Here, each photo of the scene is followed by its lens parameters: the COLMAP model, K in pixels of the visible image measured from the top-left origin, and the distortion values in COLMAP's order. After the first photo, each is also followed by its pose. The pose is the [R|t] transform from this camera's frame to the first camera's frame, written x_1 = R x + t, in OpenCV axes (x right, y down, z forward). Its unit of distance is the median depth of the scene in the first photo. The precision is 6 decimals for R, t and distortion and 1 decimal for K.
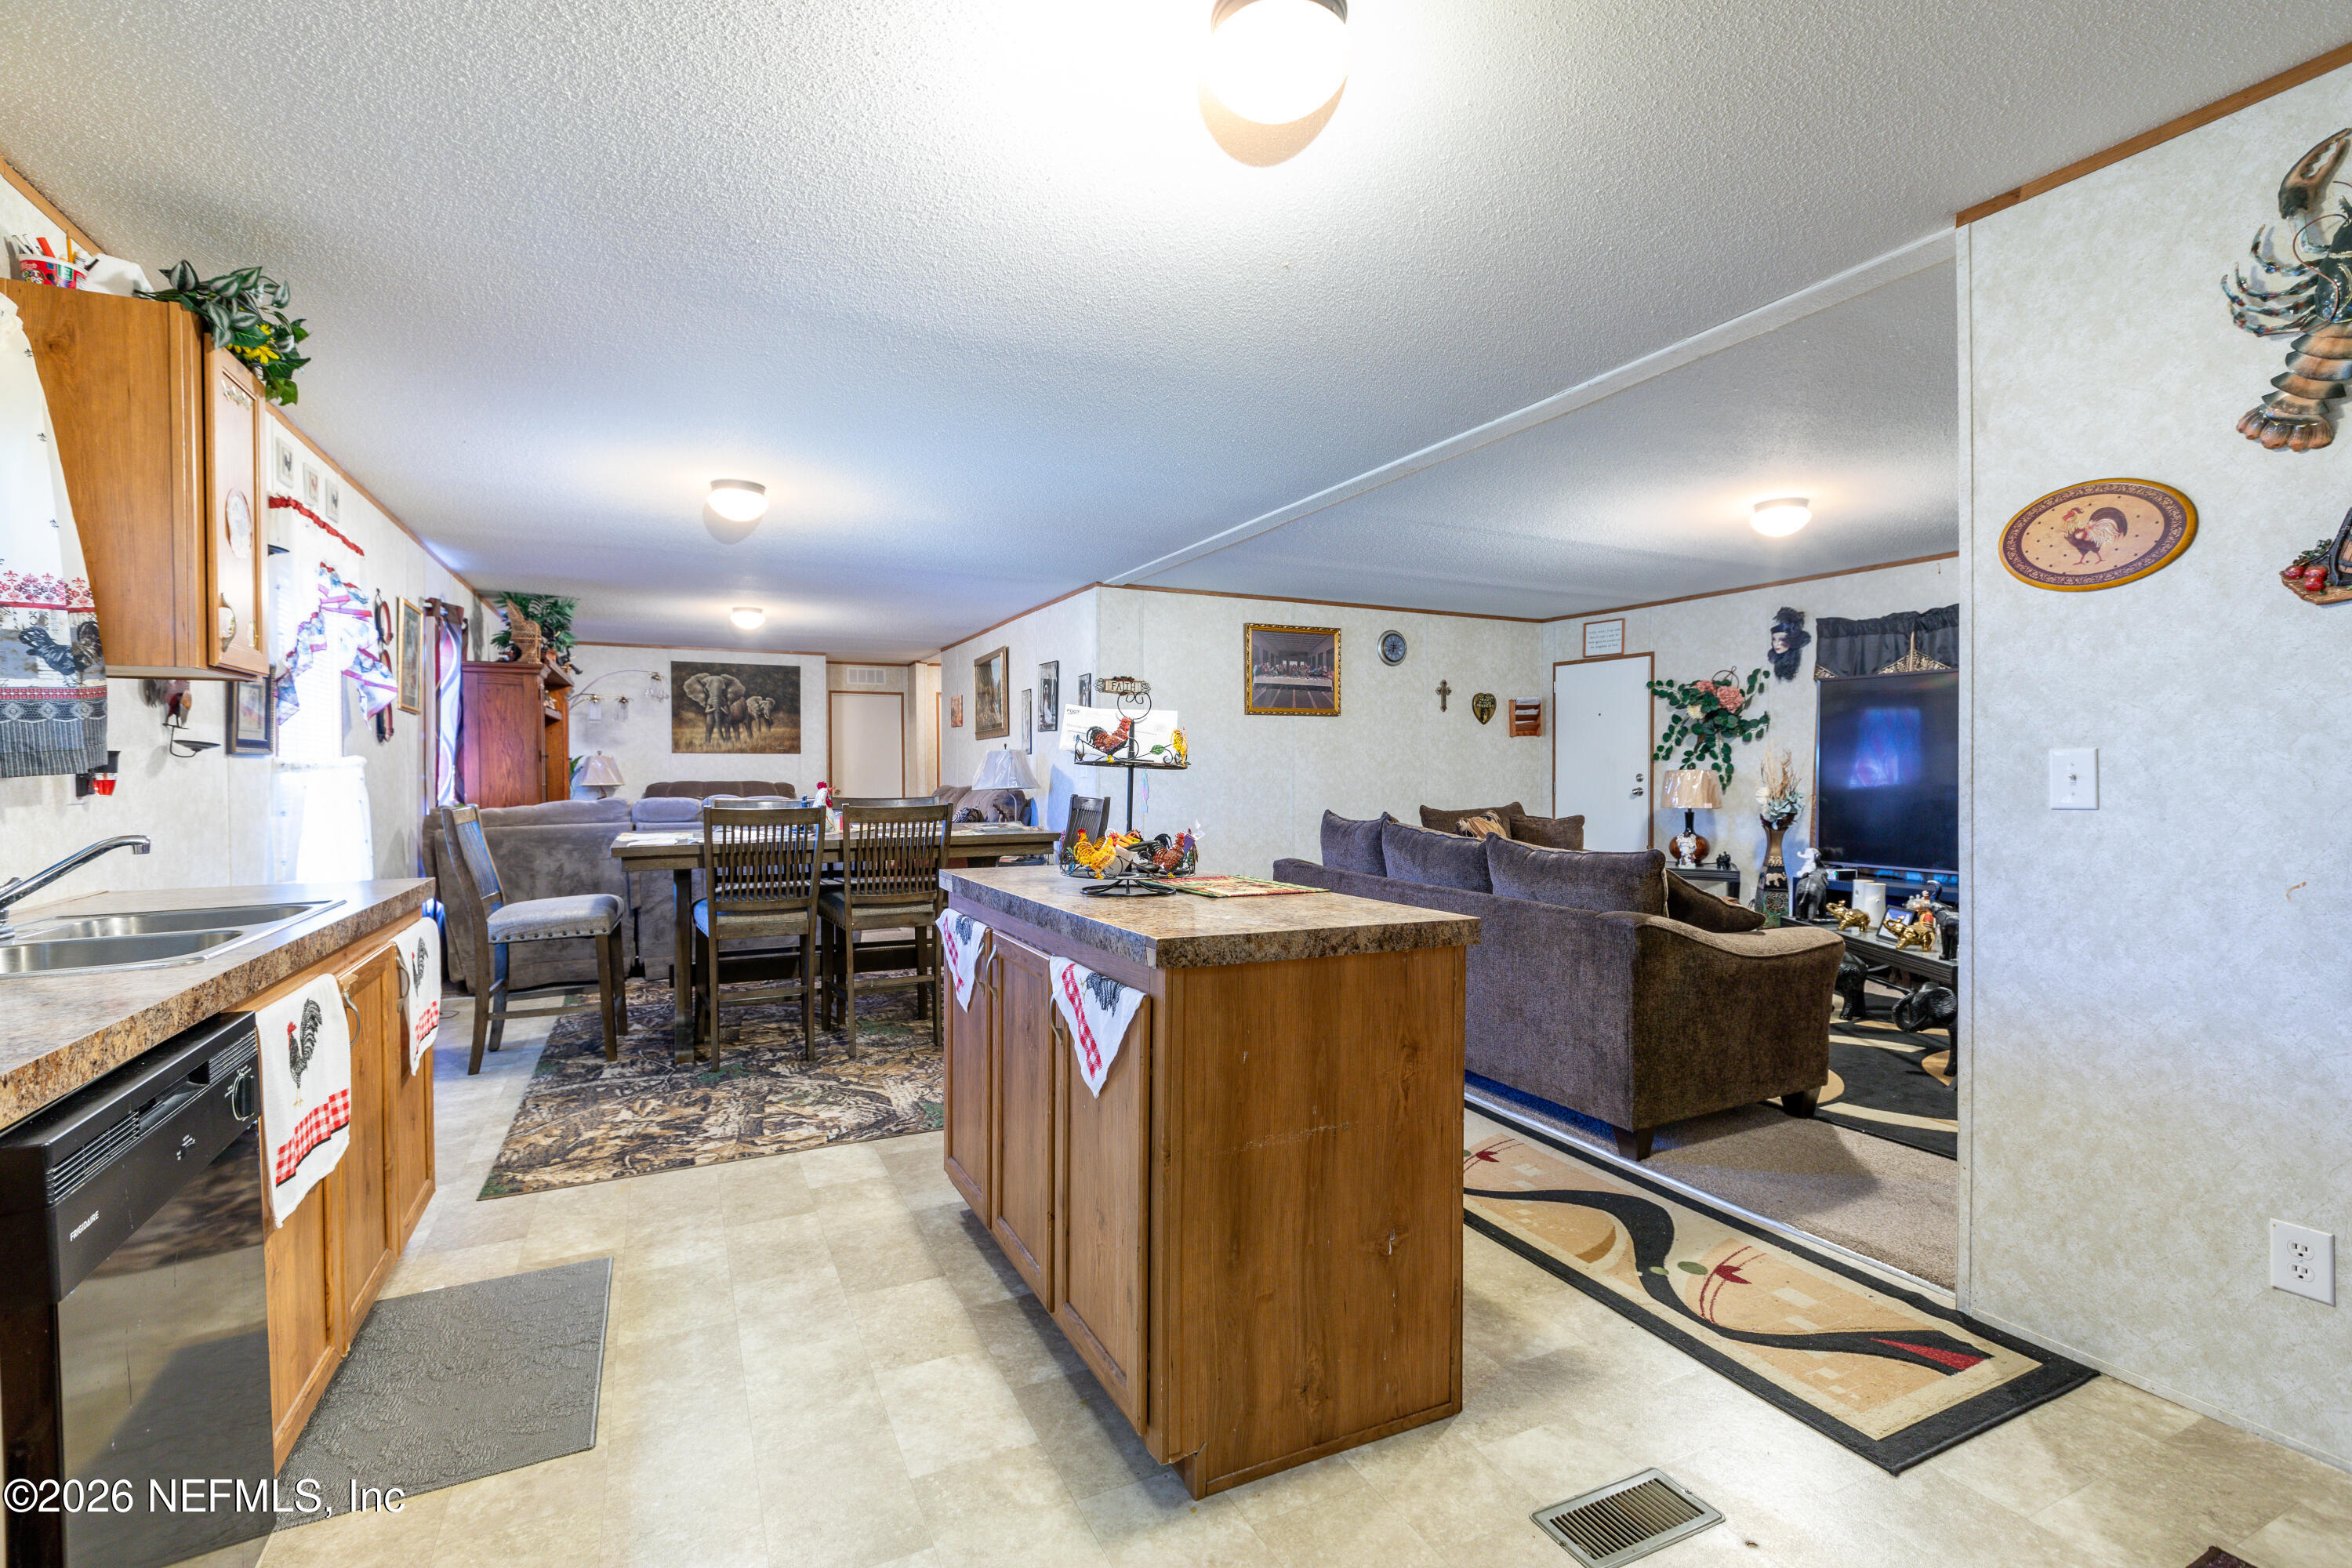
lens RADIAL K [[1076.9, 0, 1176.0], [0, 1076.9, 784.0], [0, 0, 1]] dist [-0.000142, 0.000026]
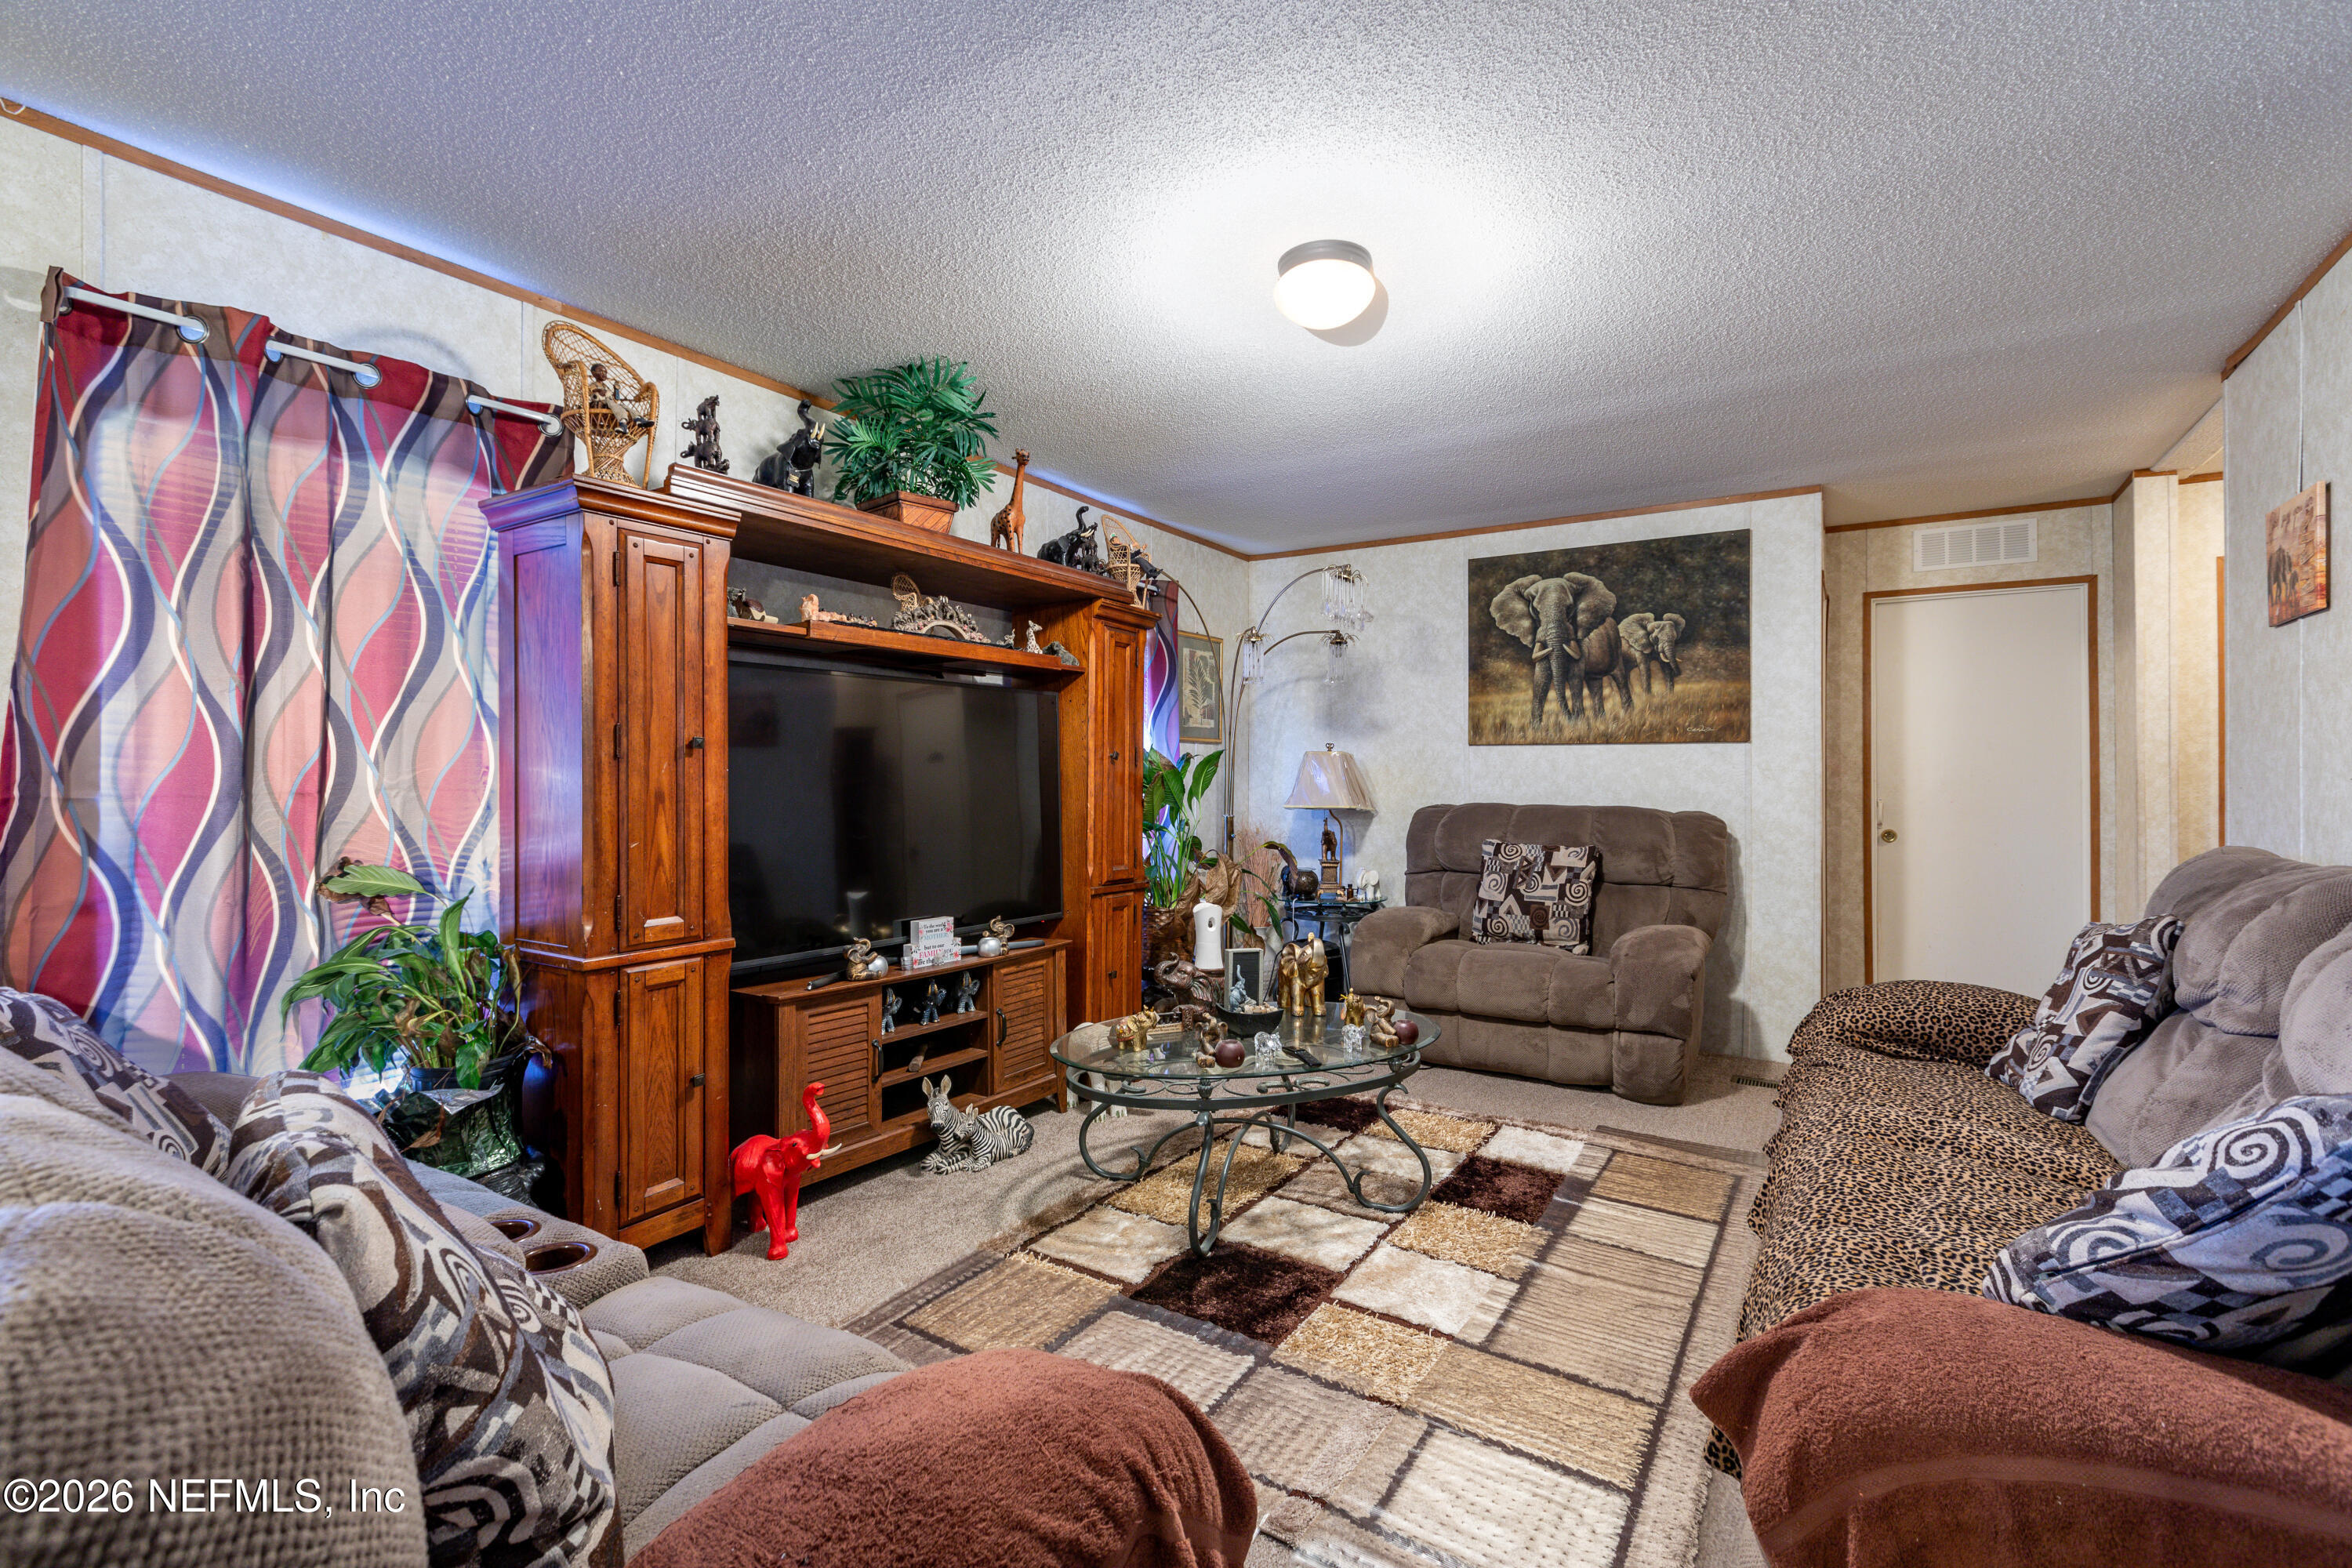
lens RADIAL K [[1052.2, 0, 1176.7], [0, 1052.2, 759.3], [0, 0, 1]] dist [0.002626, 0.000336]
pose [[0.515703, -0.008582, -0.856725, -0.169147], [-0.017037, 0.999649, -0.020268, -0.014204], [0.856598, 0.025048, 0.515376, 0.865764]]
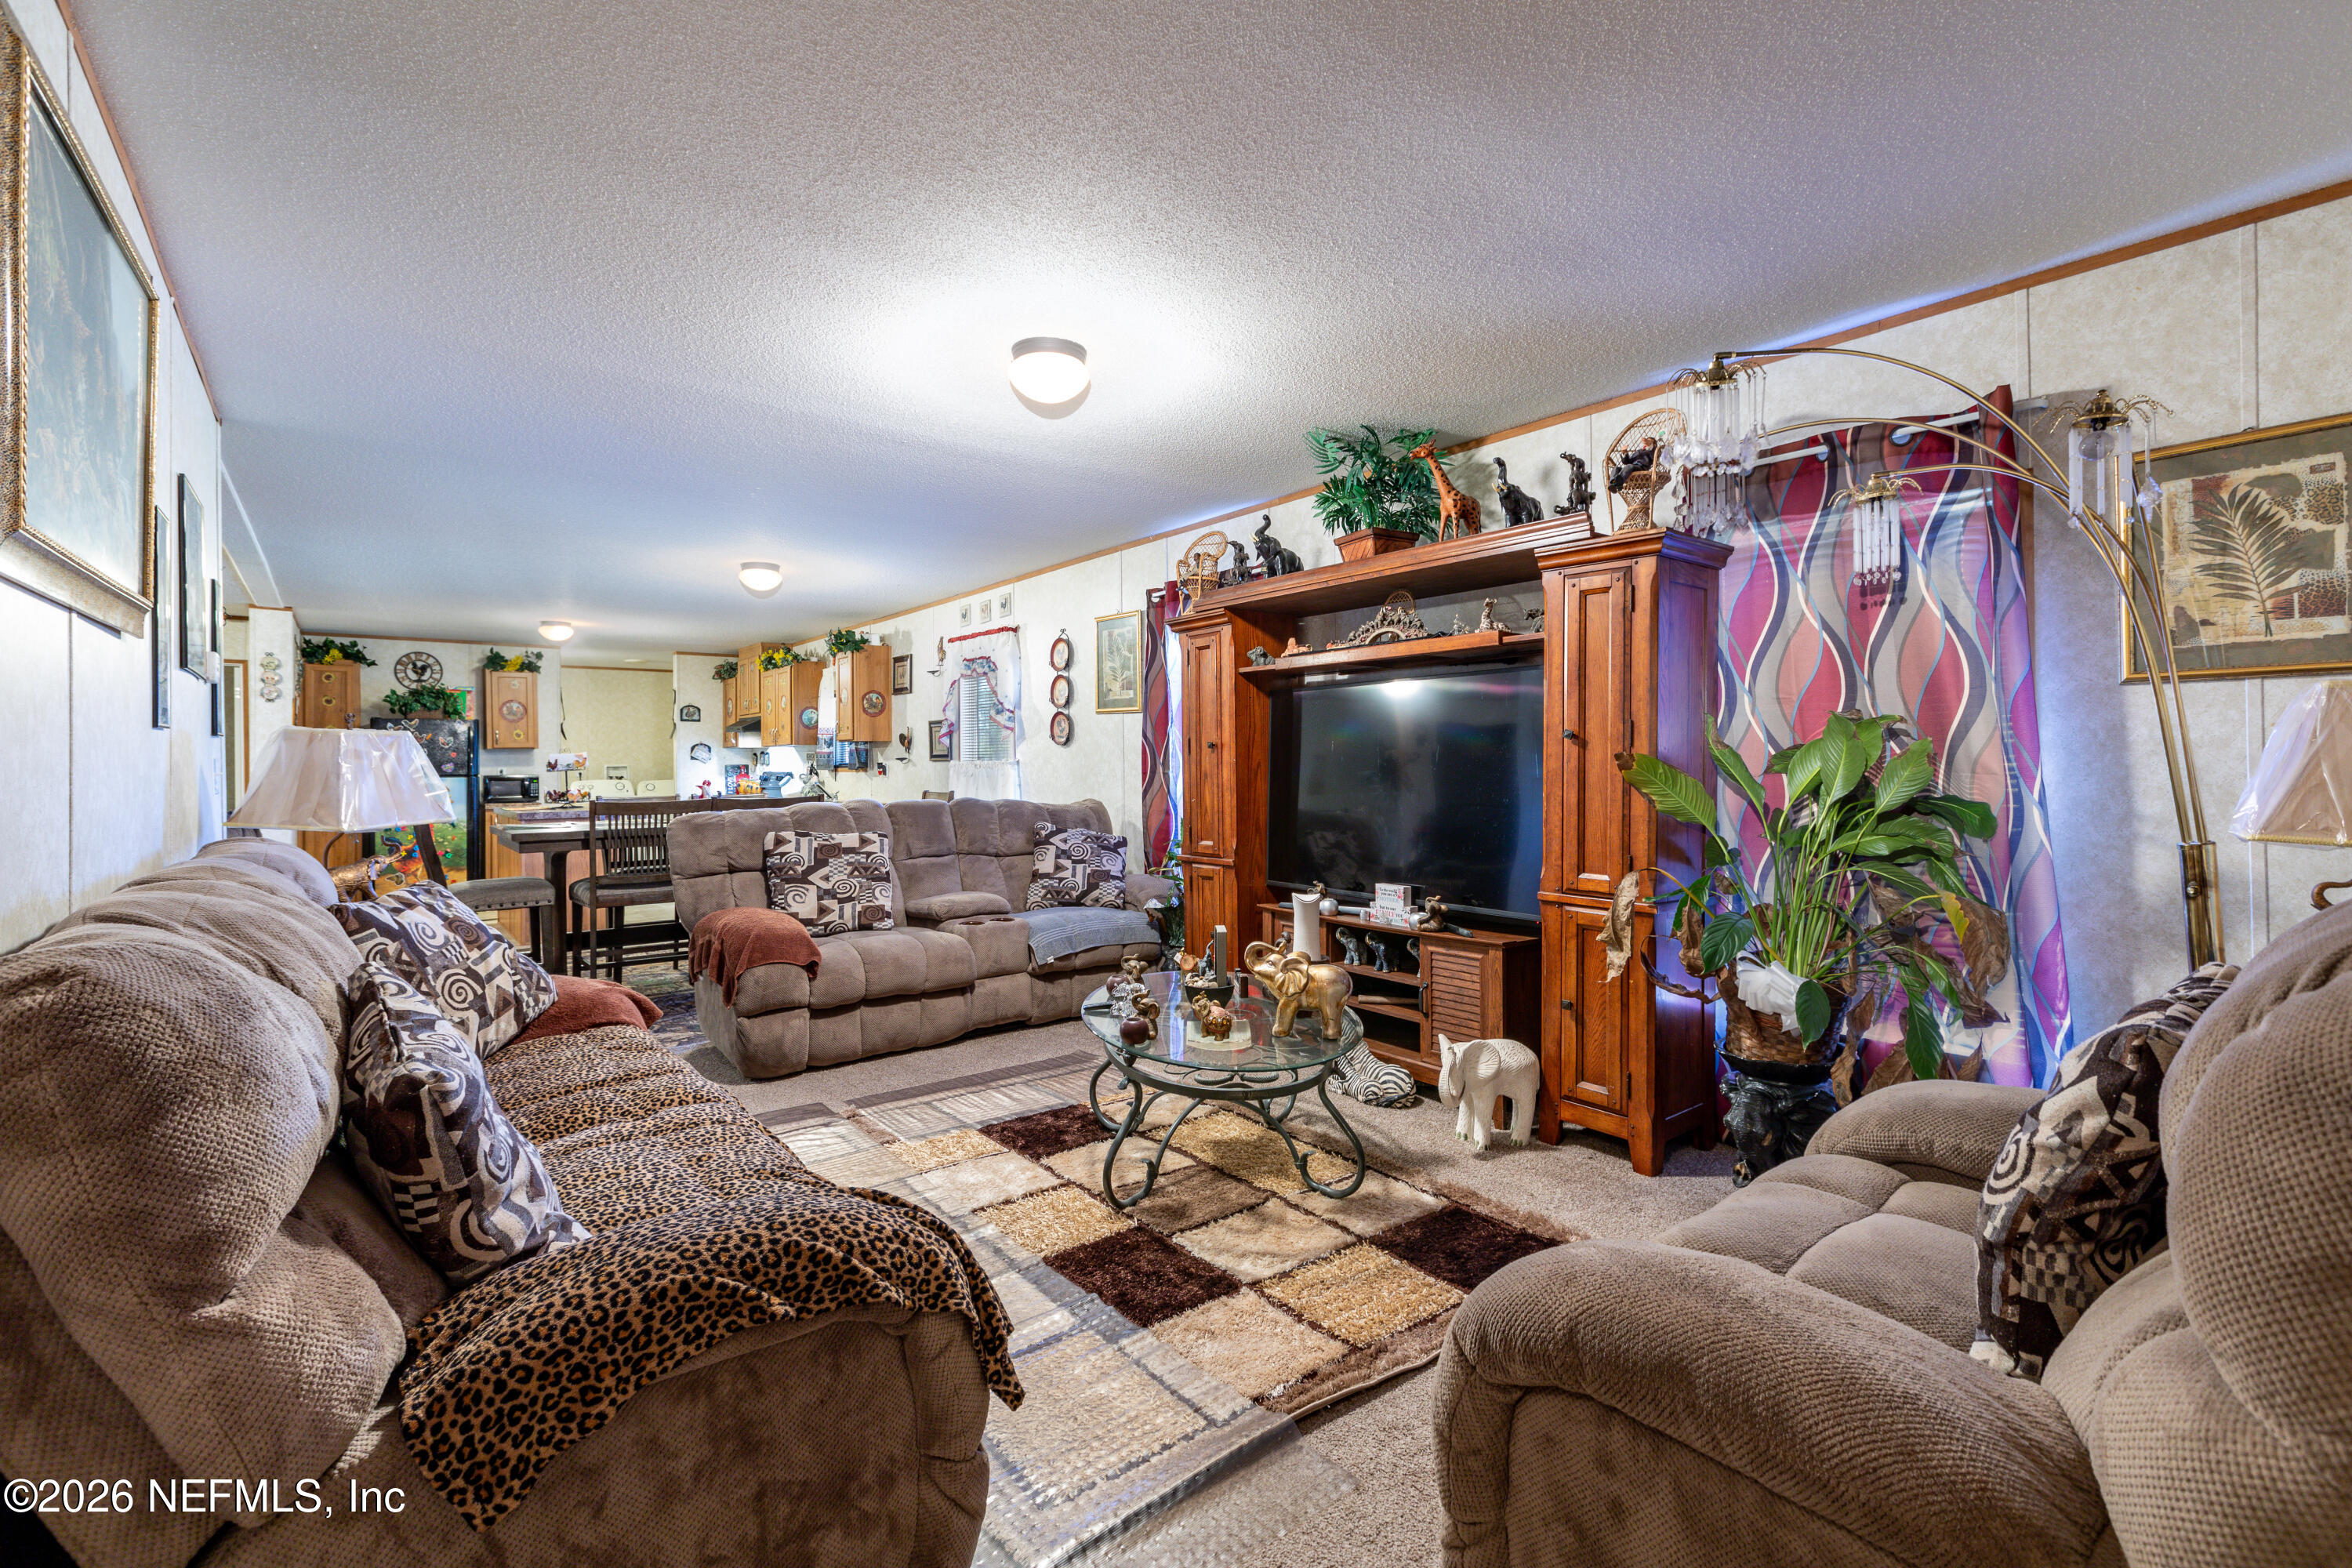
lens RADIAL K [[1052.2, 0, 1176.7], [0, 1052.2, 759.3], [0, 0, 1]] dist [0.002626, 0.000336]
pose [[-0.978587, 0.010062, -0.205589, -0.382939], [0.008260, 0.999920, 0.009620, -0.021072], [0.205670, 0.007716, -0.978591, 1.458793]]
